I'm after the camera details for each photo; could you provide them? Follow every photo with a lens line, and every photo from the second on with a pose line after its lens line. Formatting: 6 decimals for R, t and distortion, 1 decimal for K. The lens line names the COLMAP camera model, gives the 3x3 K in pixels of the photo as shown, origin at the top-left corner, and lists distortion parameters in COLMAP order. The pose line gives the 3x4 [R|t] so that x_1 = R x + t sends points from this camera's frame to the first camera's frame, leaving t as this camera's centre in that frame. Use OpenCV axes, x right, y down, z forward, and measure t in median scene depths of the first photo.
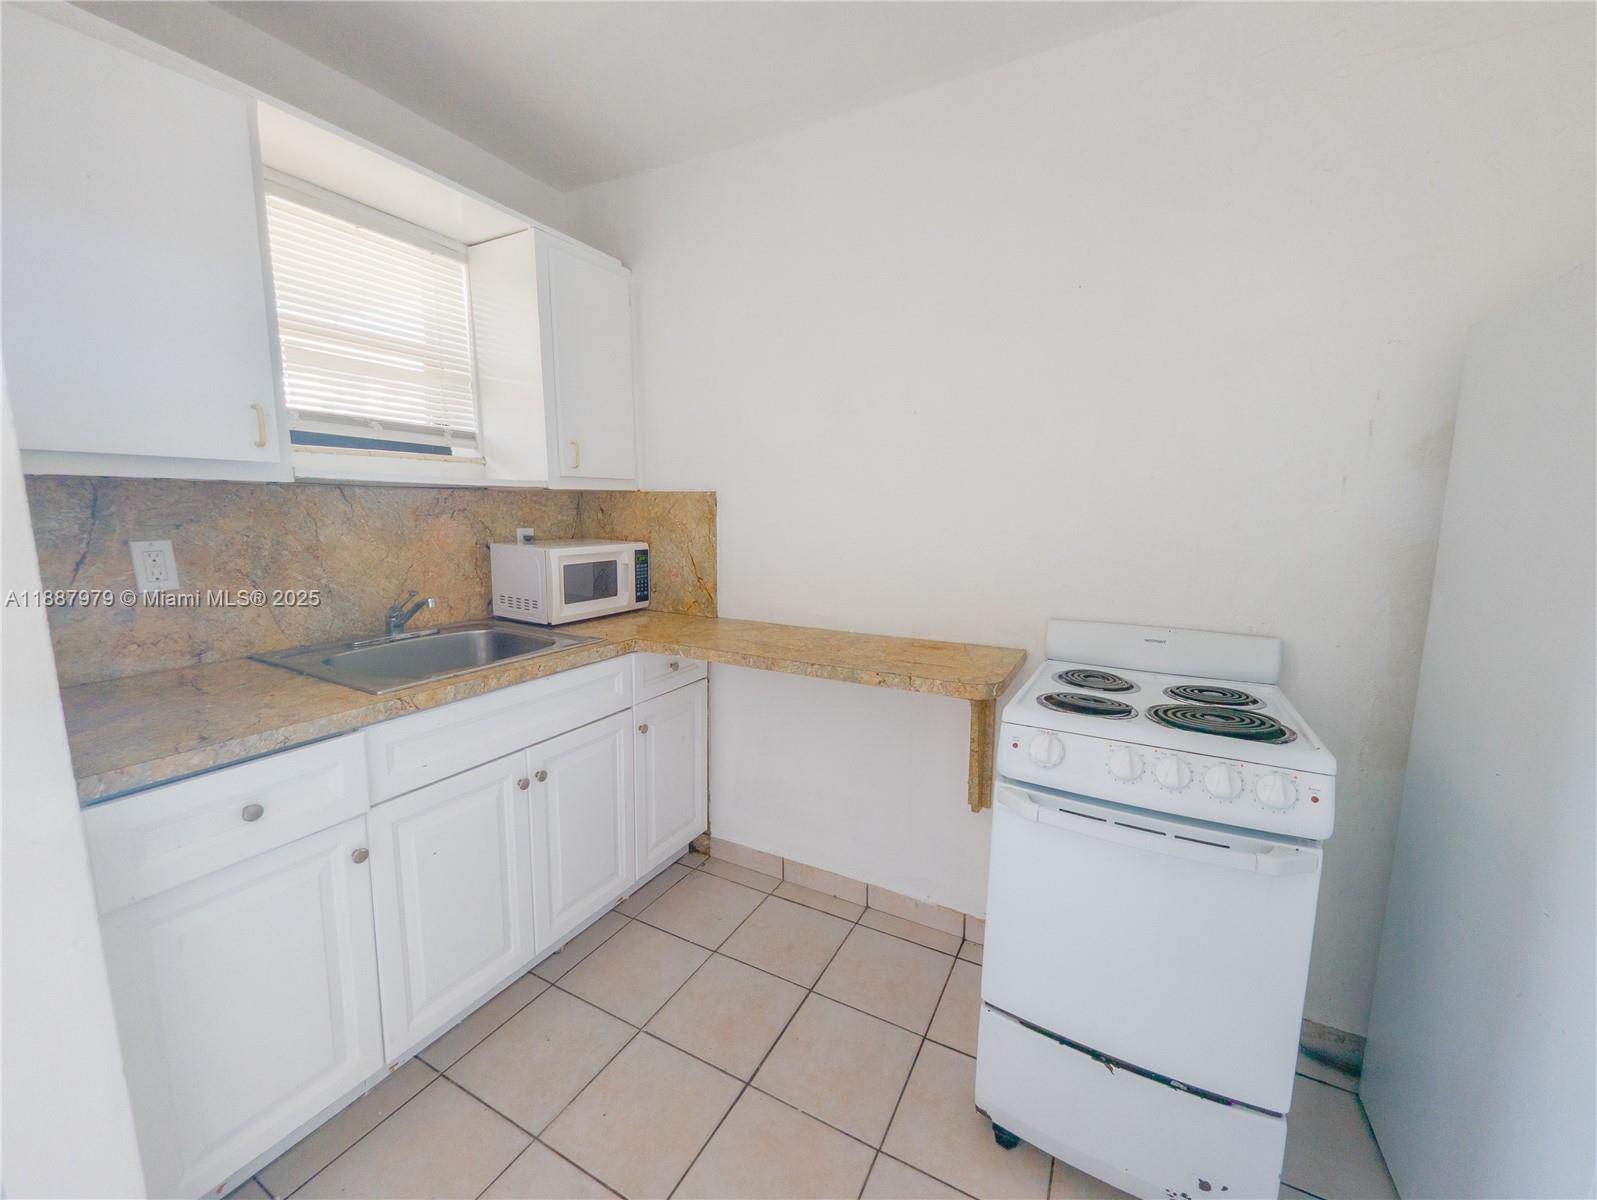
lens RADIAL K [[631.3, 0, 798.5], [0, 631.3, 600.0], [0, 0, 1]] dist [-0.000380, -0.001070]
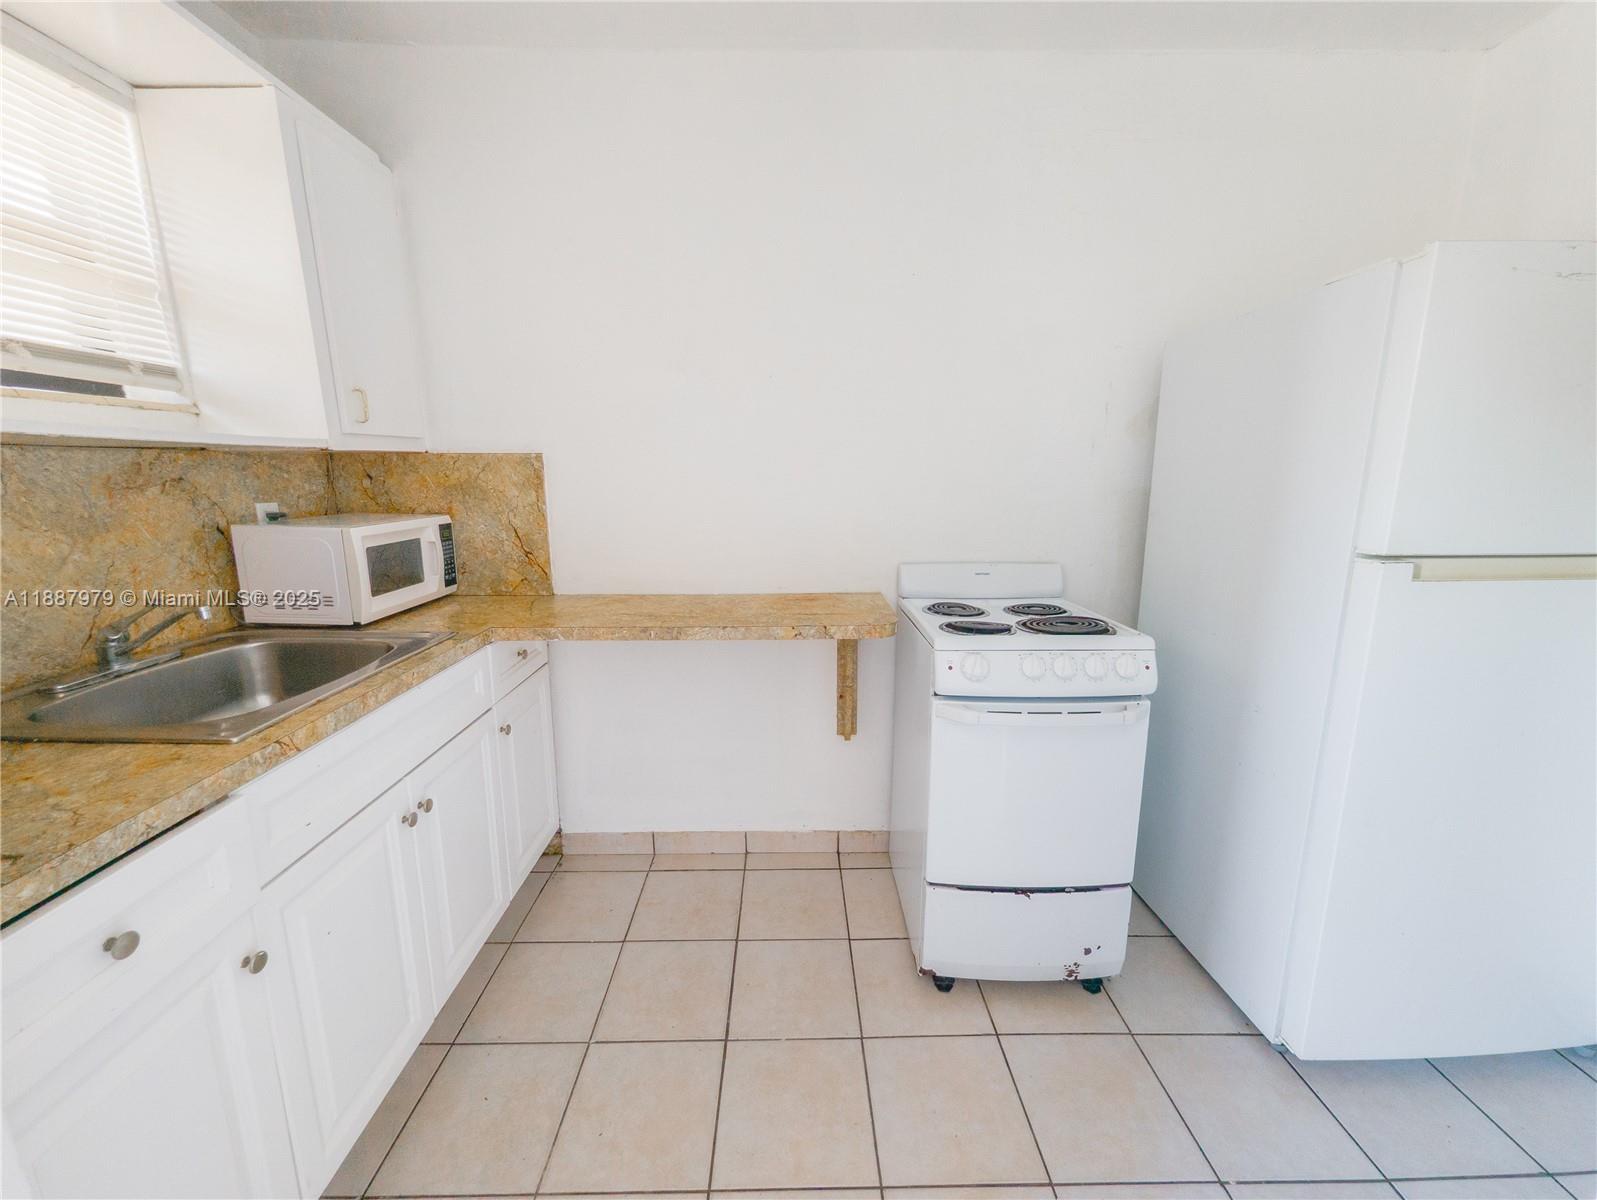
lens RADIAL K [[631.3, 0, 798.5], [0, 631.3, 600.0], [0, 0, 1]] dist [-0.000380, -0.001070]
pose [[0.875621, -0.108320, 0.470696, -0.274954], [0.079762, 0.993577, 0.080270, -0.010619], [-0.476368, -0.032742, 0.878636, 0.049592]]
